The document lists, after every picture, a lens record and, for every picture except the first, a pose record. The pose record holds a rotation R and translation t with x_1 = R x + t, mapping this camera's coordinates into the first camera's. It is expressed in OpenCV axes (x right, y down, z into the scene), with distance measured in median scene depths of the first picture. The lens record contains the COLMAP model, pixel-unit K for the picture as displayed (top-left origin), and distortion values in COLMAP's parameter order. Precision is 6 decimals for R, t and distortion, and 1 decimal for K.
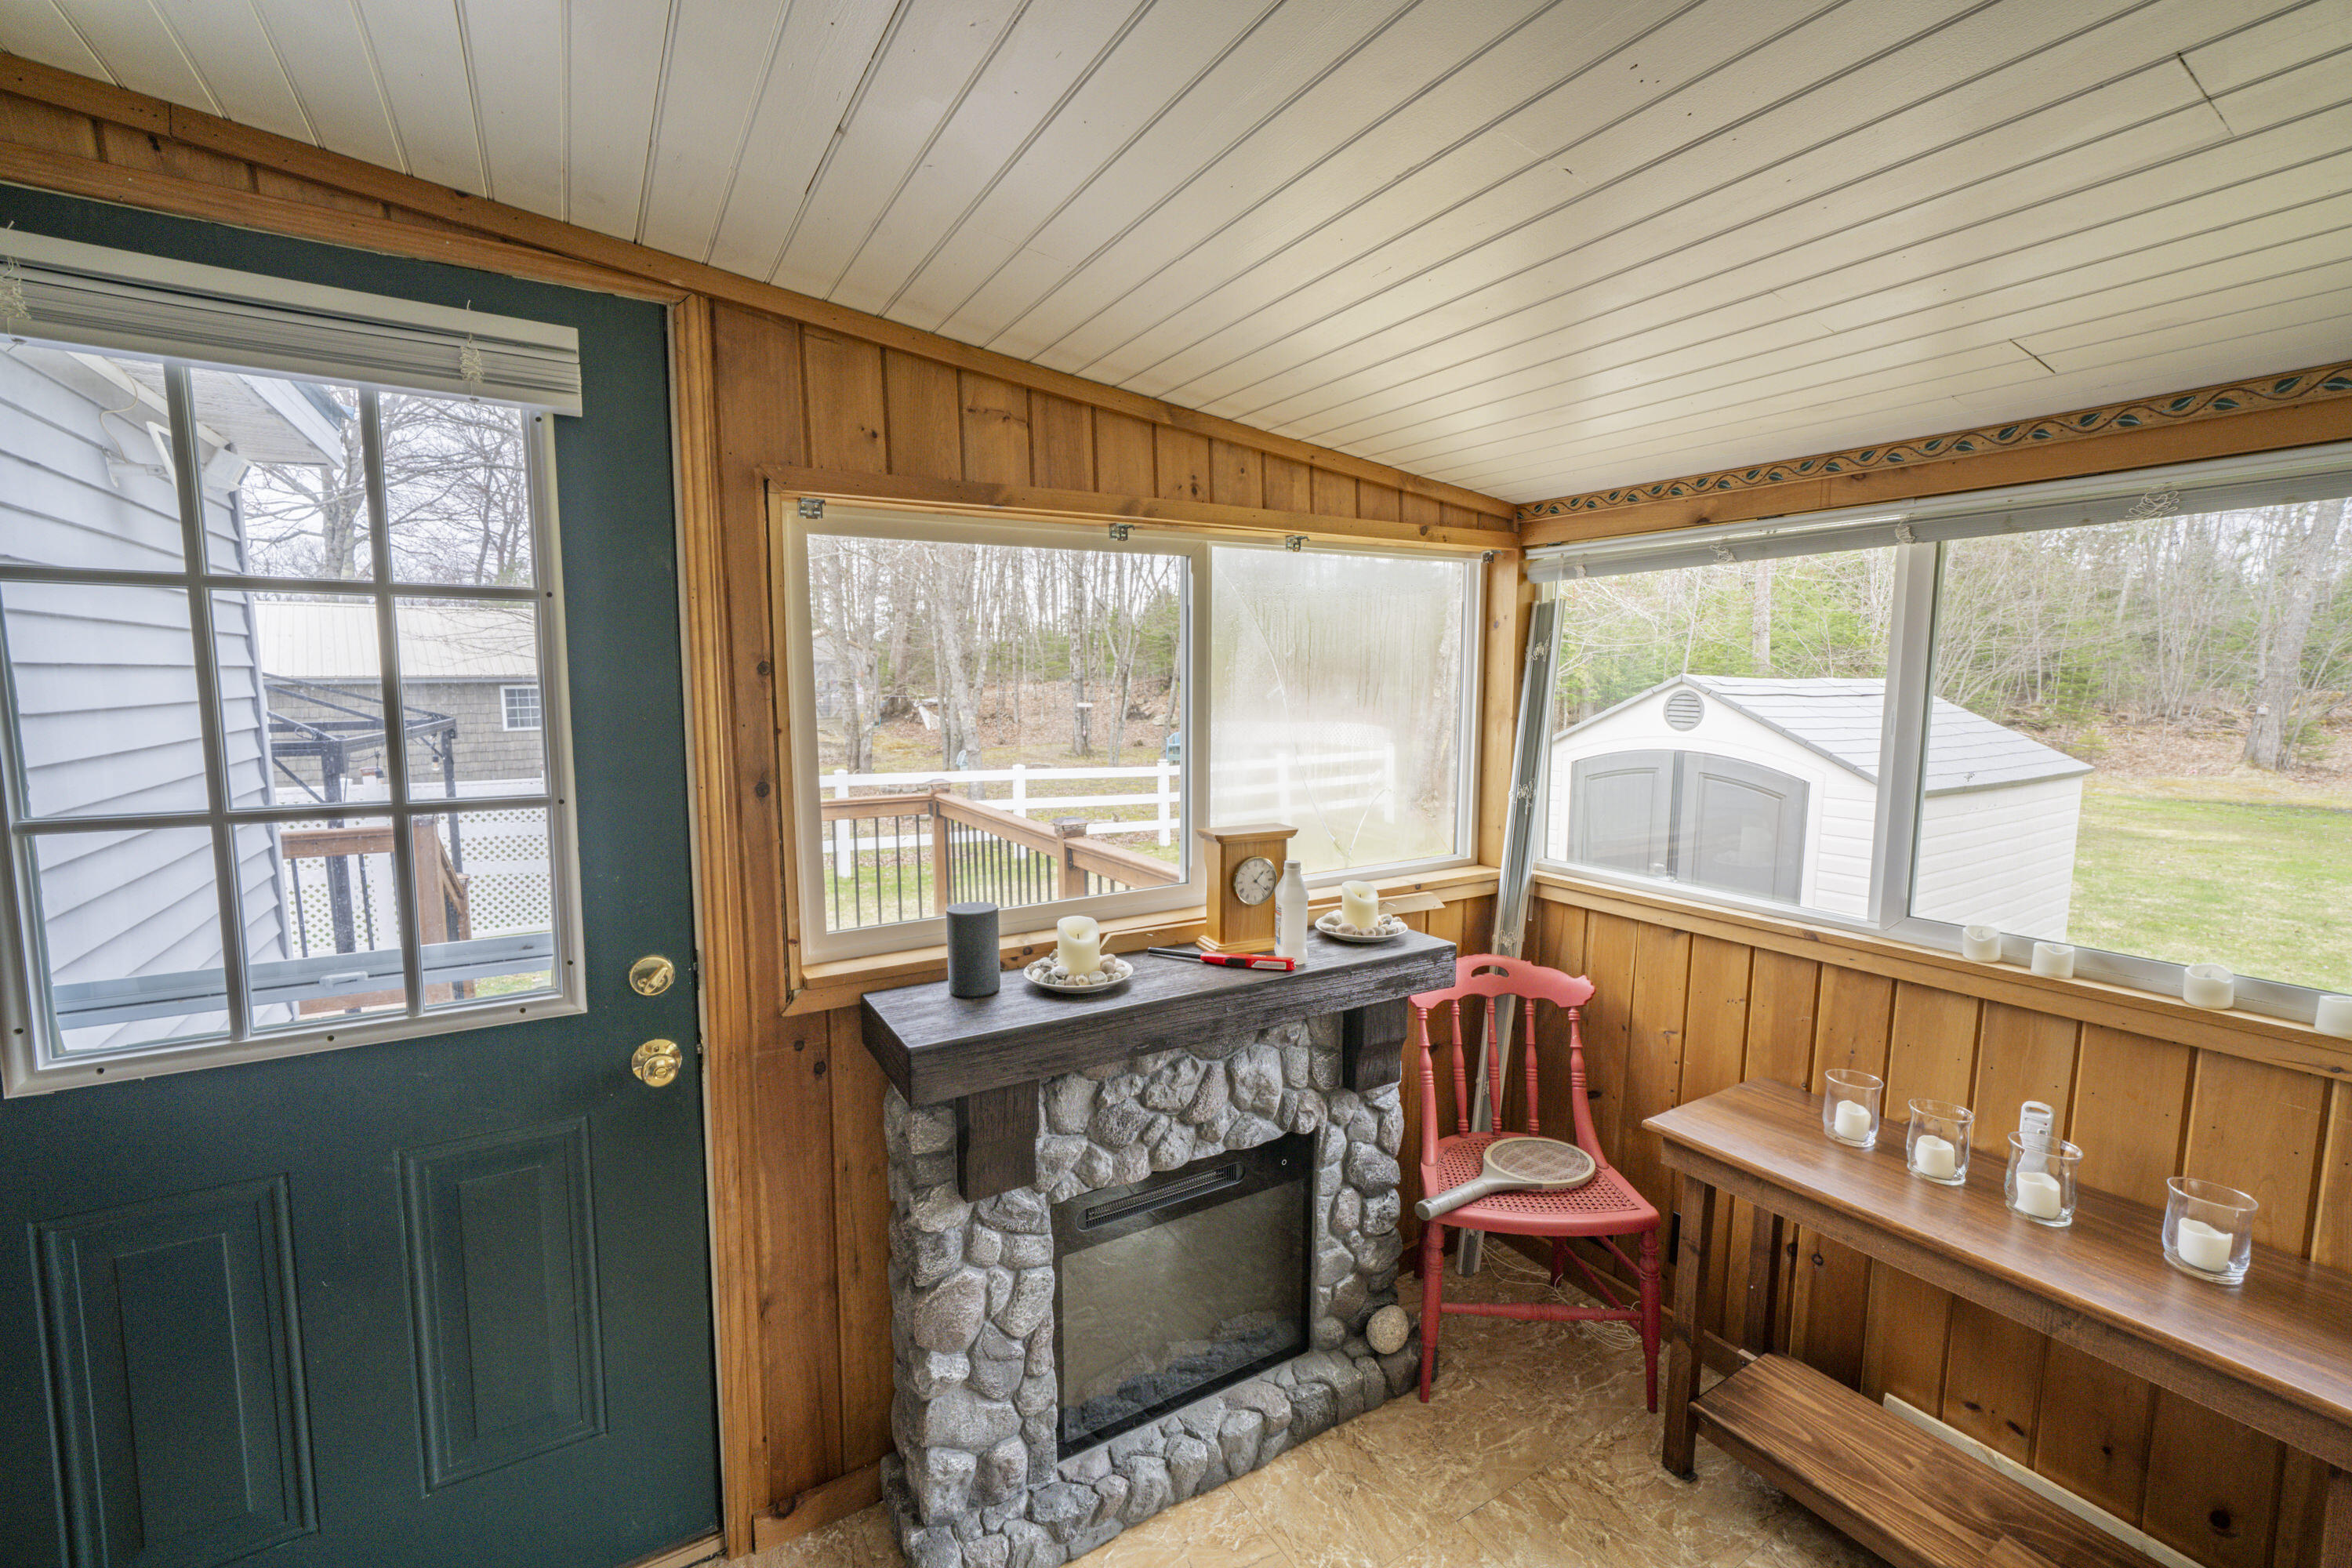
lens RADIAL K [[973.3, 0, 1178.2], [0, 973.3, 780.5], [0, 0, 1]] dist [-0.004772, 0.003830]
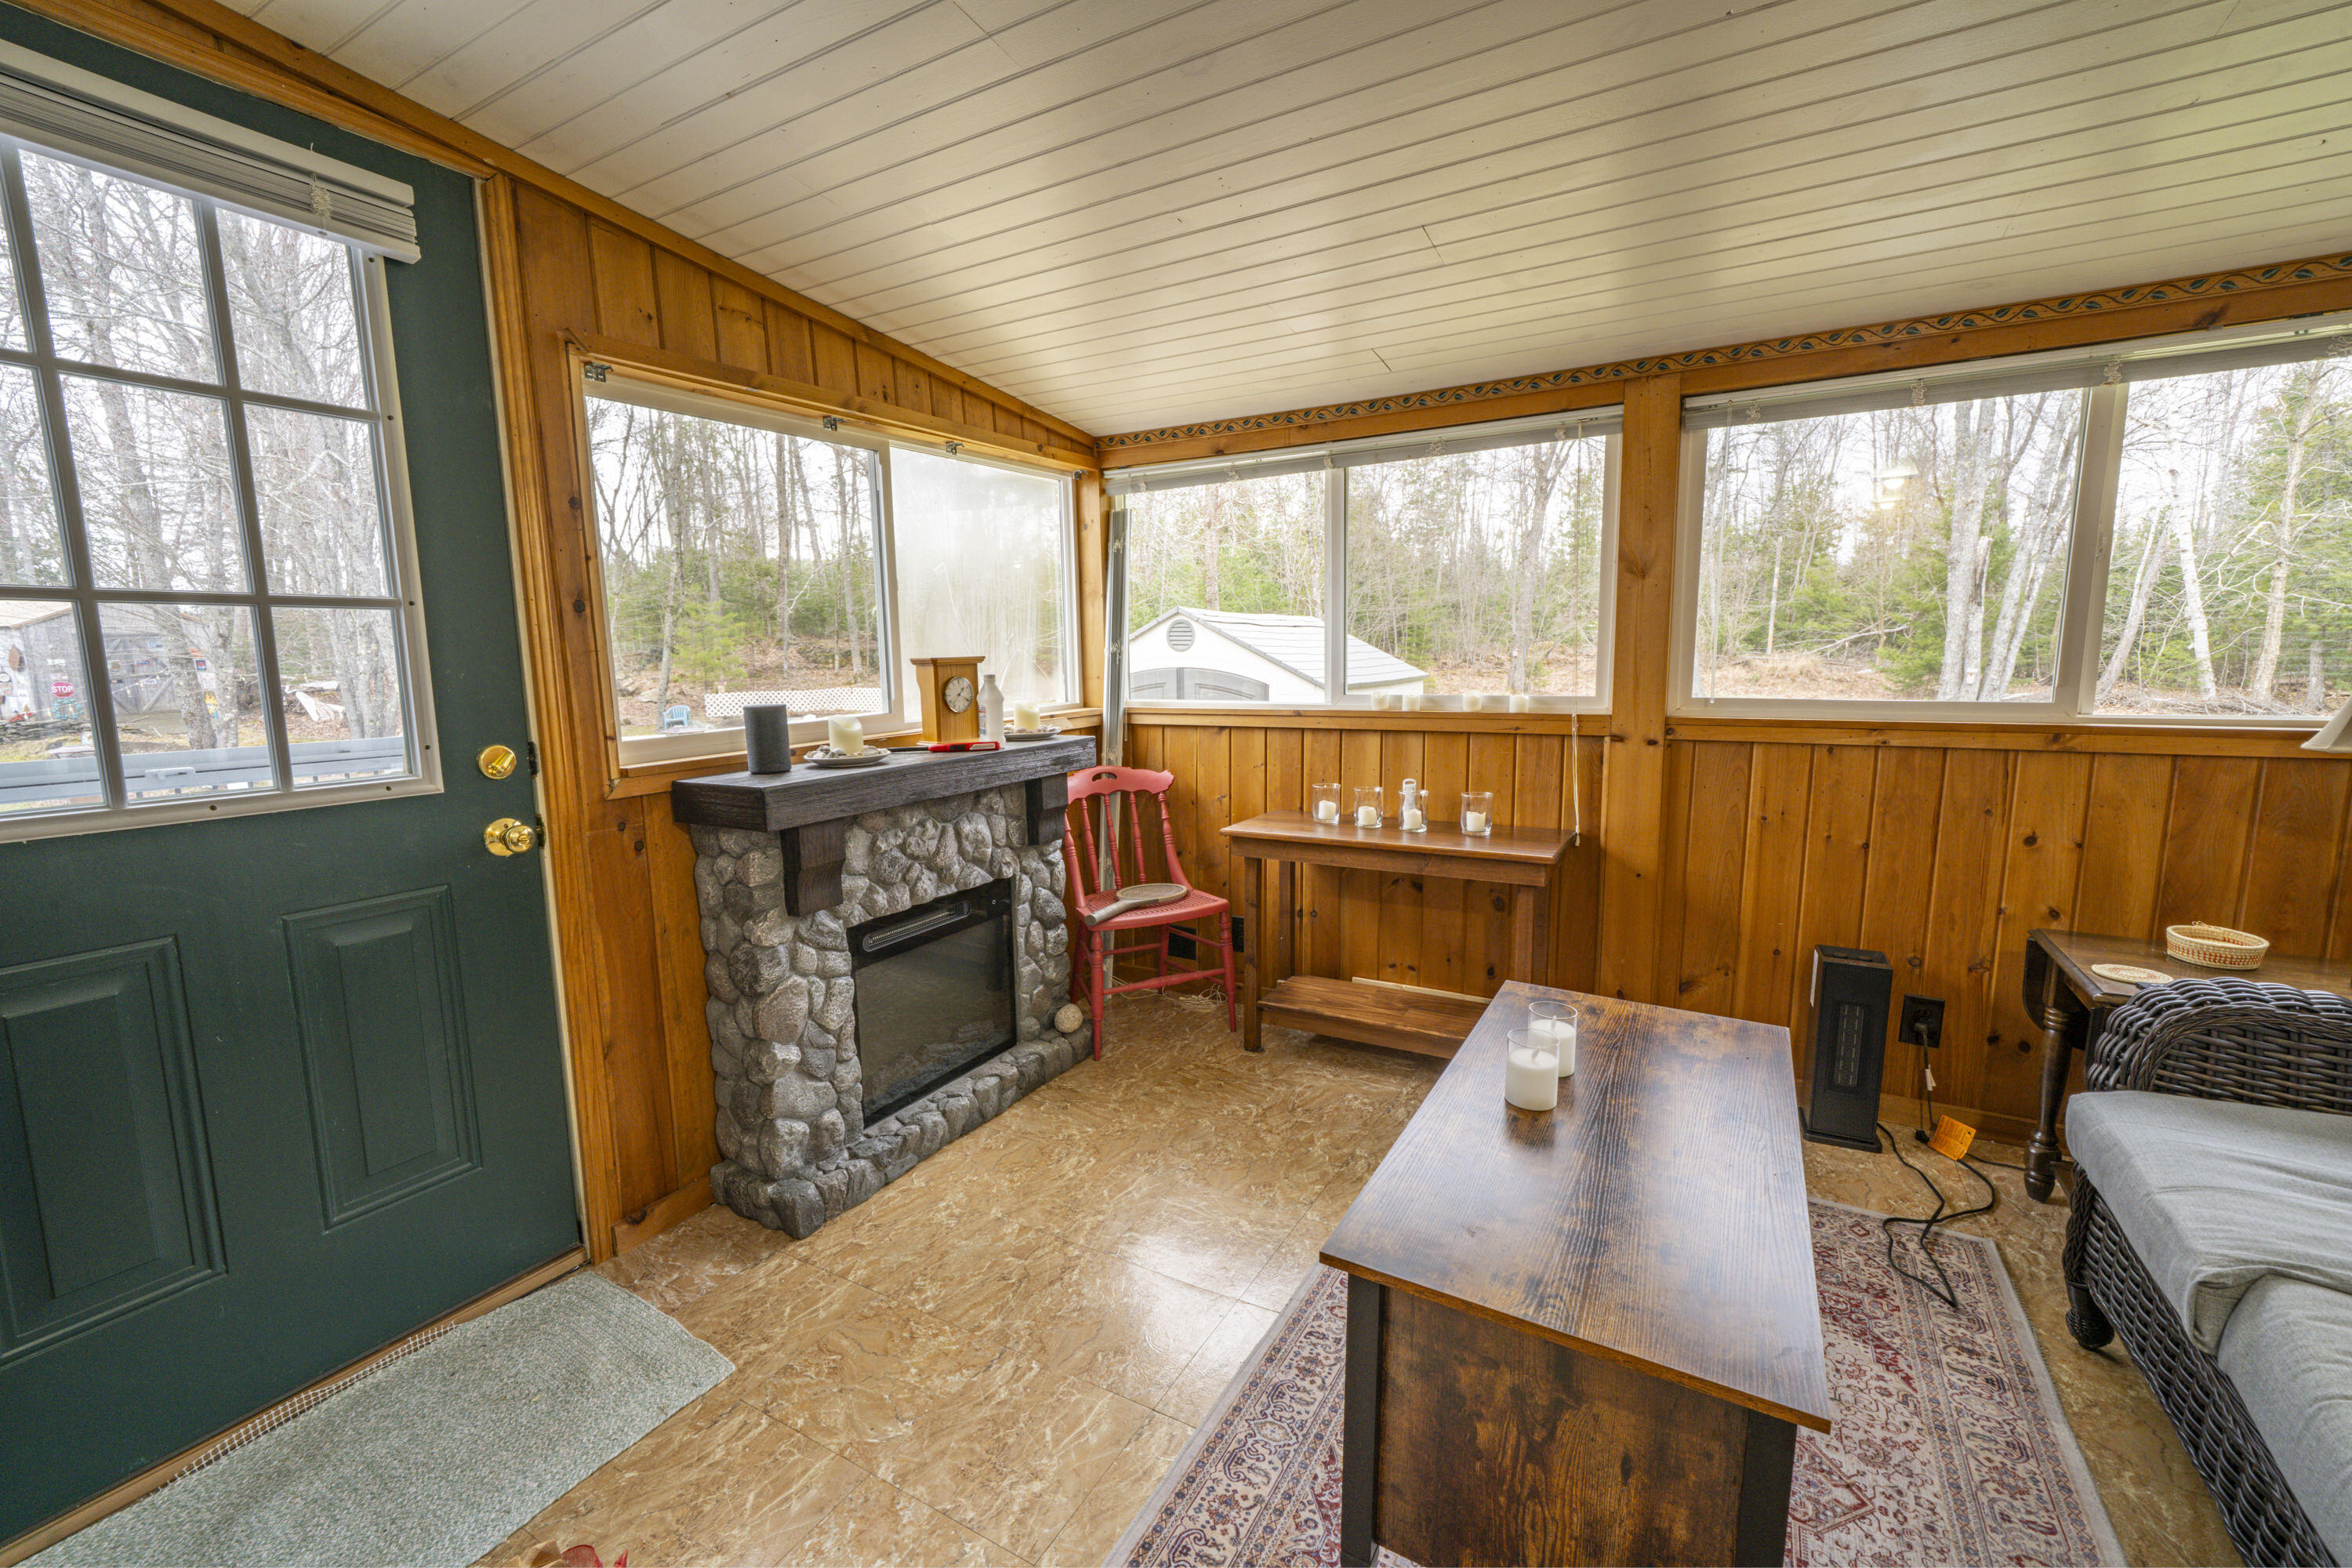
lens RADIAL K [[973.3, 0, 1178.7], [0, 973.3, 790.1], [0, 0, 1]] dist [-0.004772, 0.003830]
pose [[0.875001, -0.089954, 0.475690, -0.339535], [0.074813, 0.995907, 0.050715, 0.209105], [-0.478305, -0.008788, 0.878150, -0.369163]]
